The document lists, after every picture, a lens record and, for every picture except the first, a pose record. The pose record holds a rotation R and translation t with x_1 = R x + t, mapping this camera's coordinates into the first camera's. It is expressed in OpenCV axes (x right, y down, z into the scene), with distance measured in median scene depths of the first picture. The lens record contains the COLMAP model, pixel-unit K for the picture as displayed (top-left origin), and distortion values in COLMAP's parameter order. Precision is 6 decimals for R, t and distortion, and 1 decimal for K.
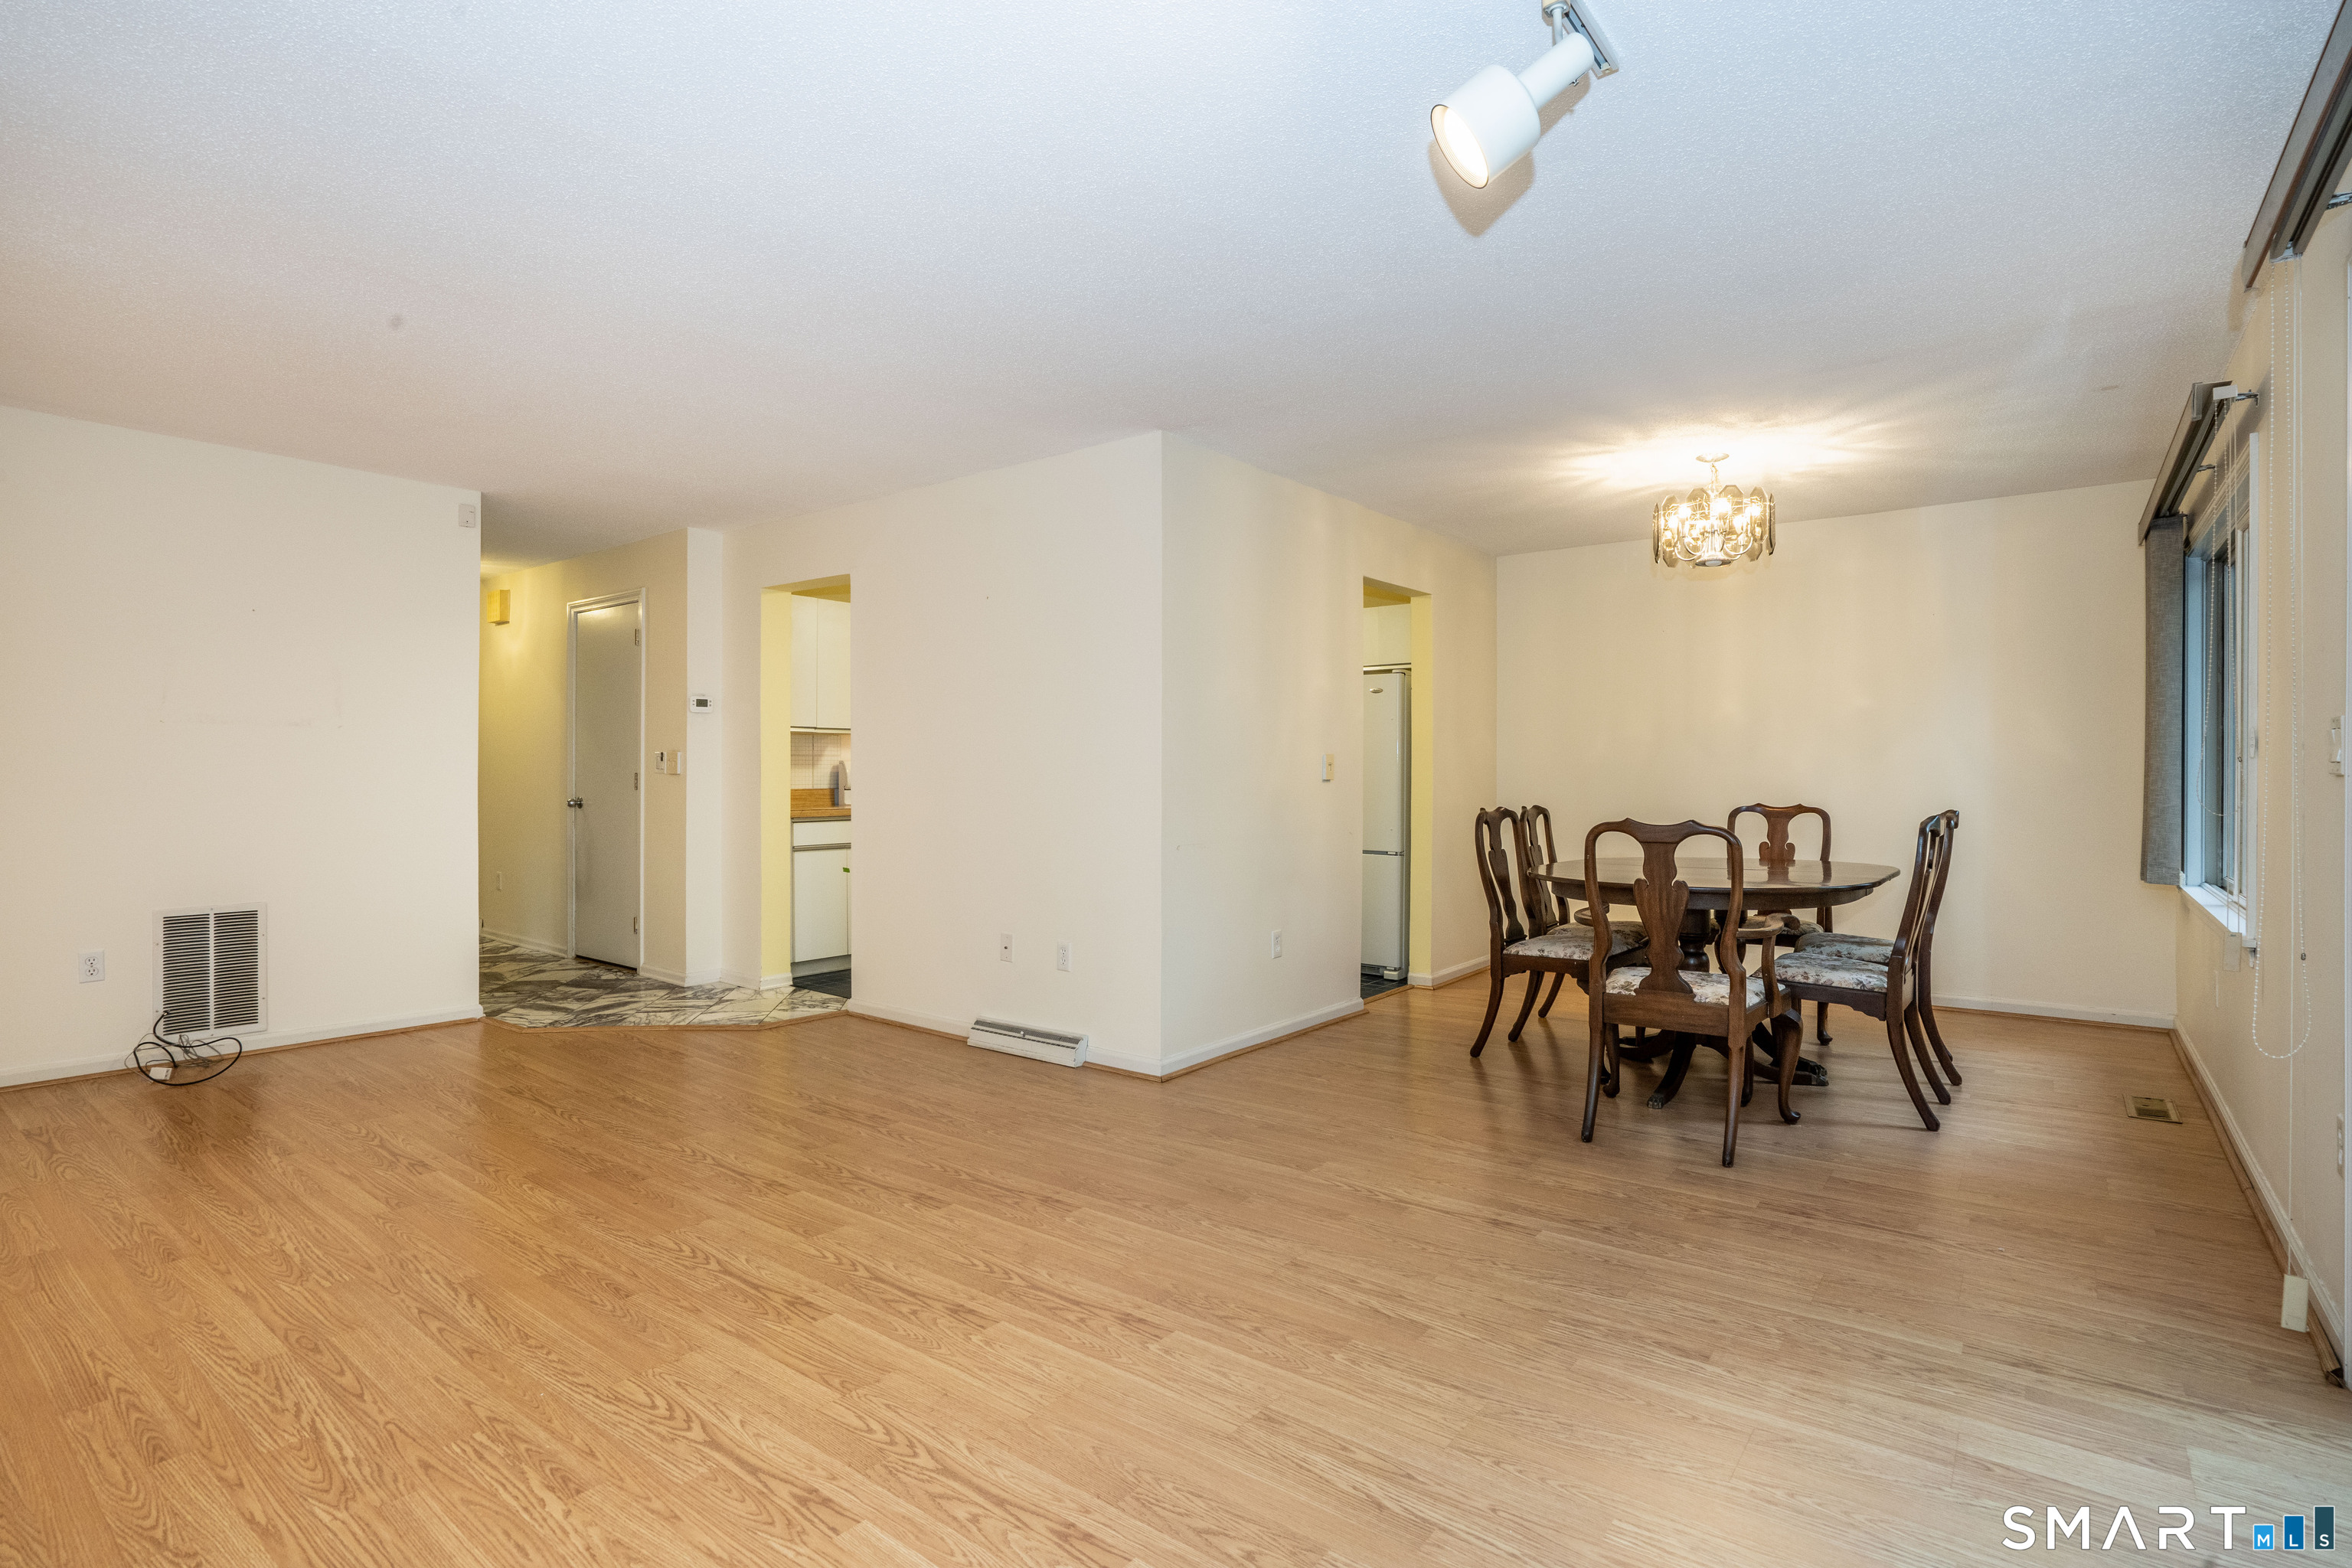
lens RADIAL K [[1128.8, 0, 1176.0], [0, 1128.8, 784.0], [0, 0, 1]] dist [0.001134, 0.000905]
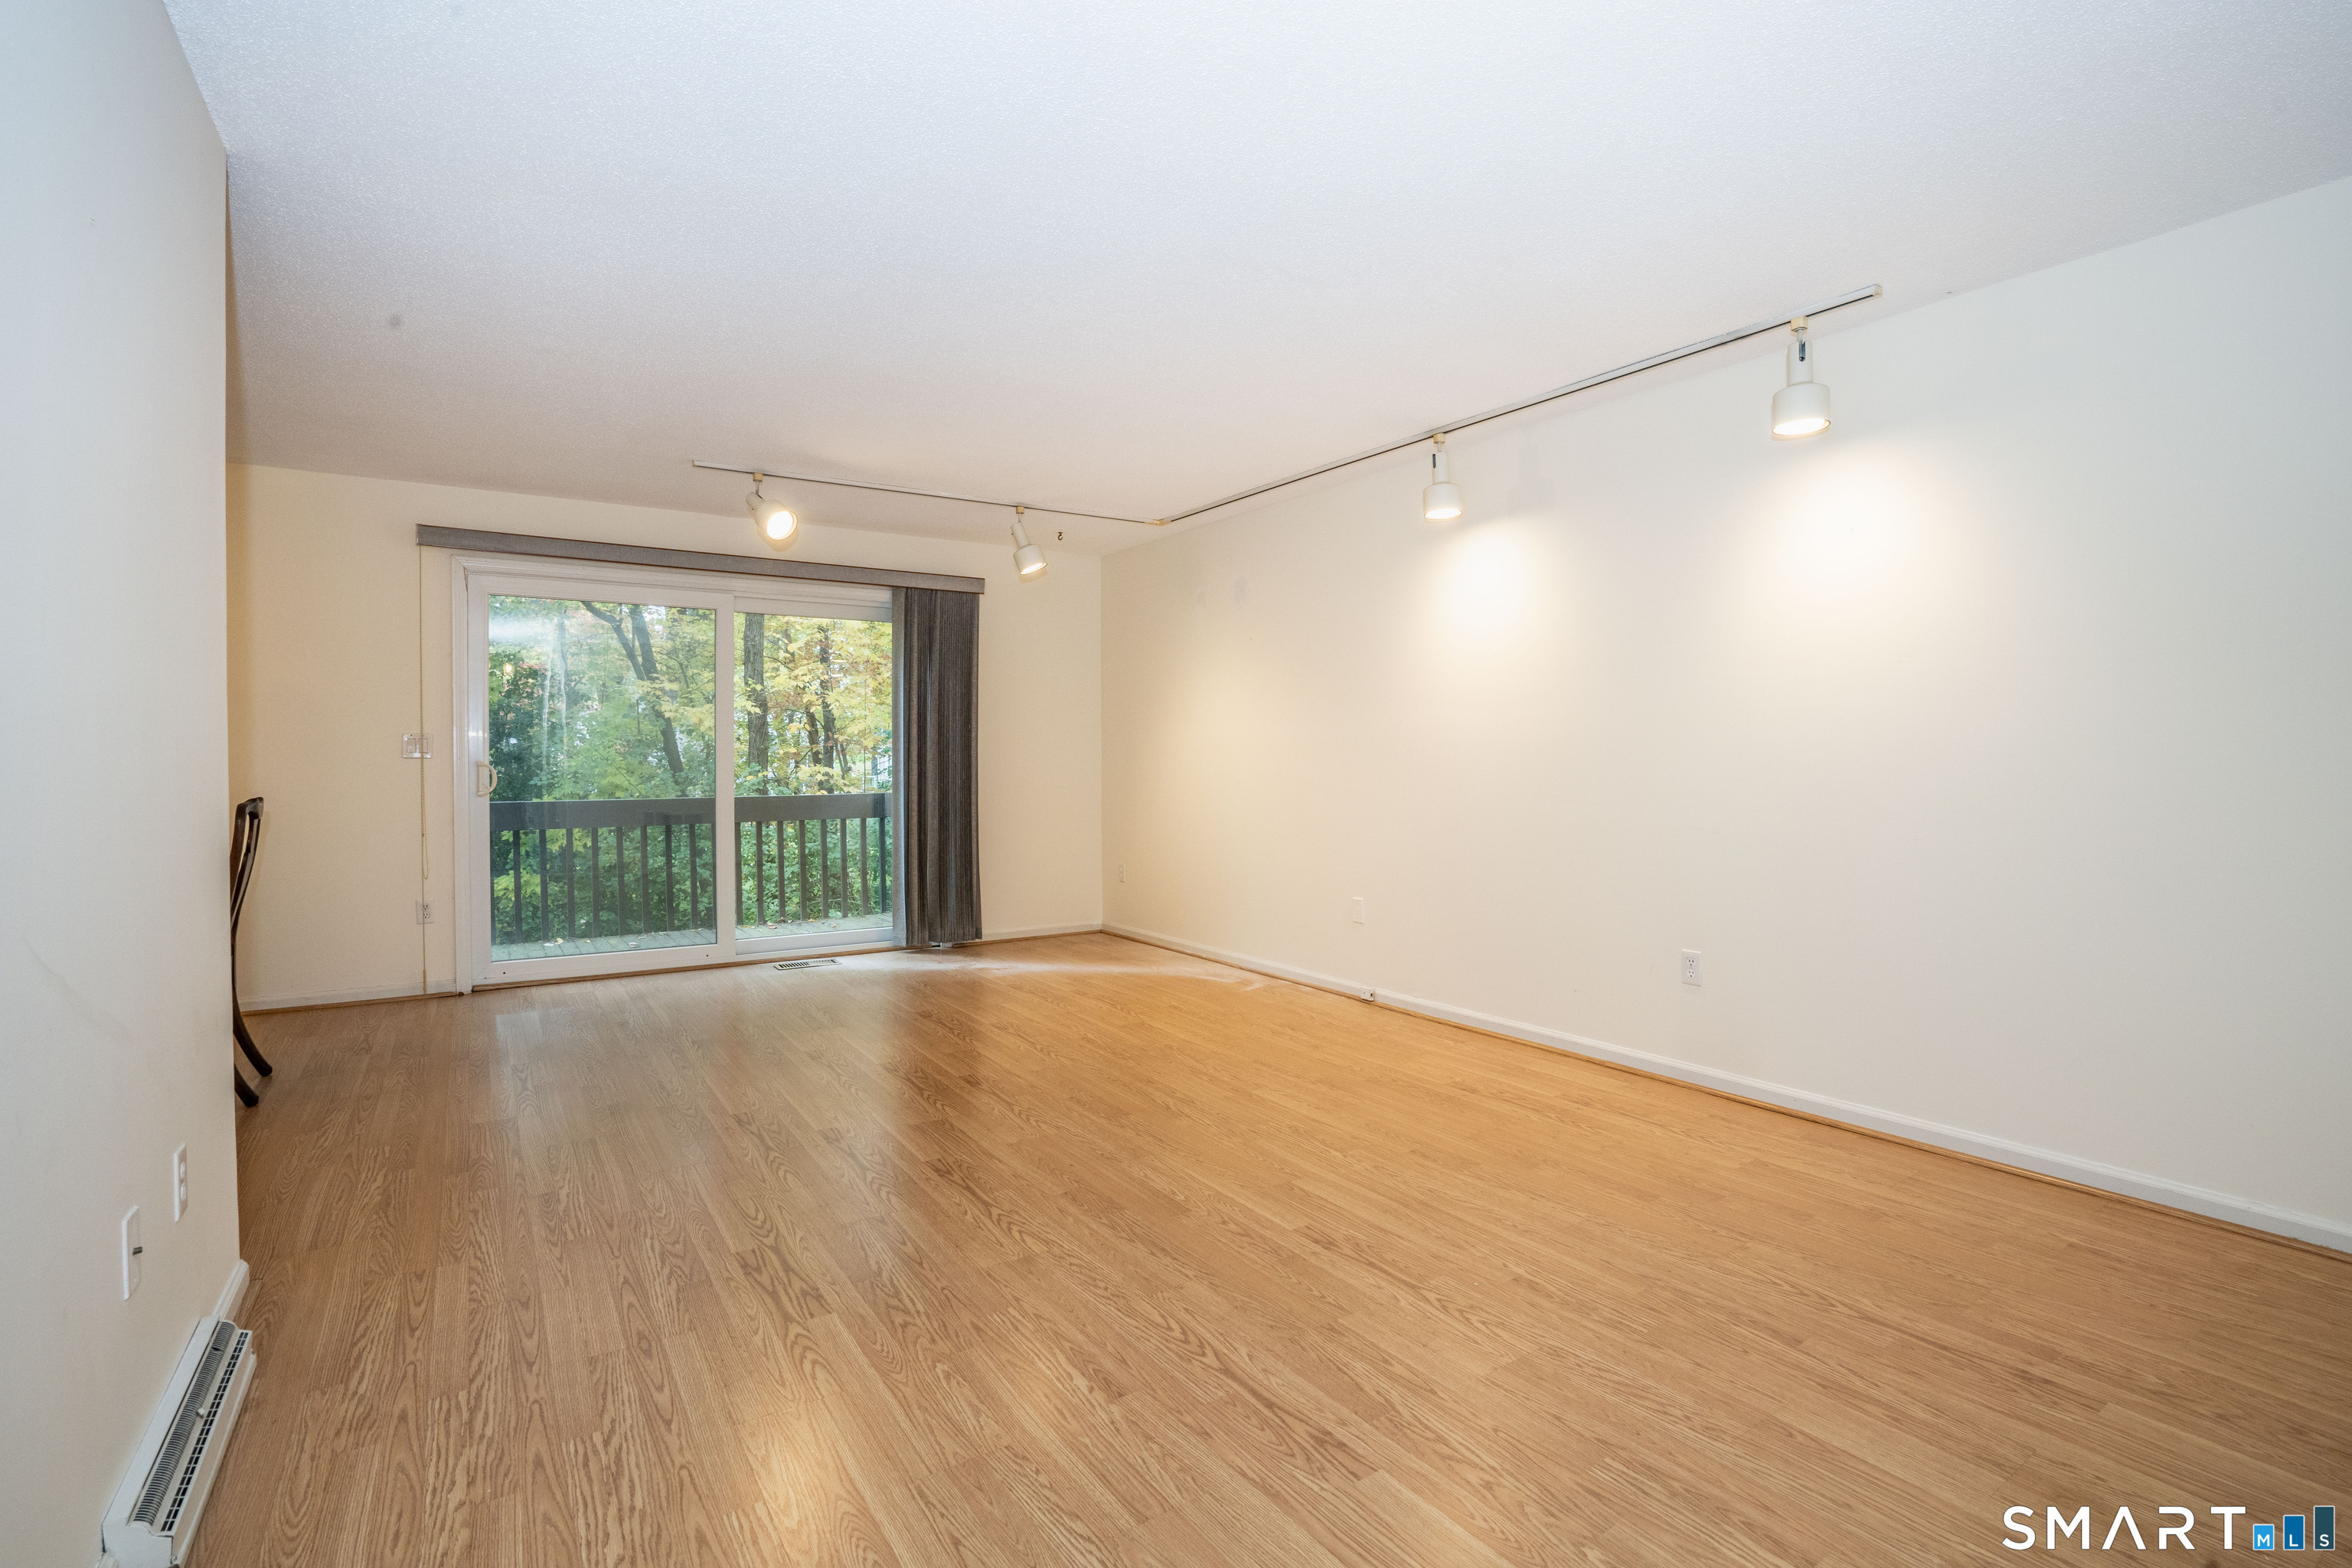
lens RADIAL K [[1098.6, 0, 1176.0], [0, 1098.6, 784.0], [0, 0, 1]] dist [-0.001127, -0.000064]
pose [[-0.947433, -0.003663, 0.319932, -0.891235], [0.005791, 0.999574, 0.028593, -0.009723], [-0.319901, 0.028943, -0.947009, 1.915382]]
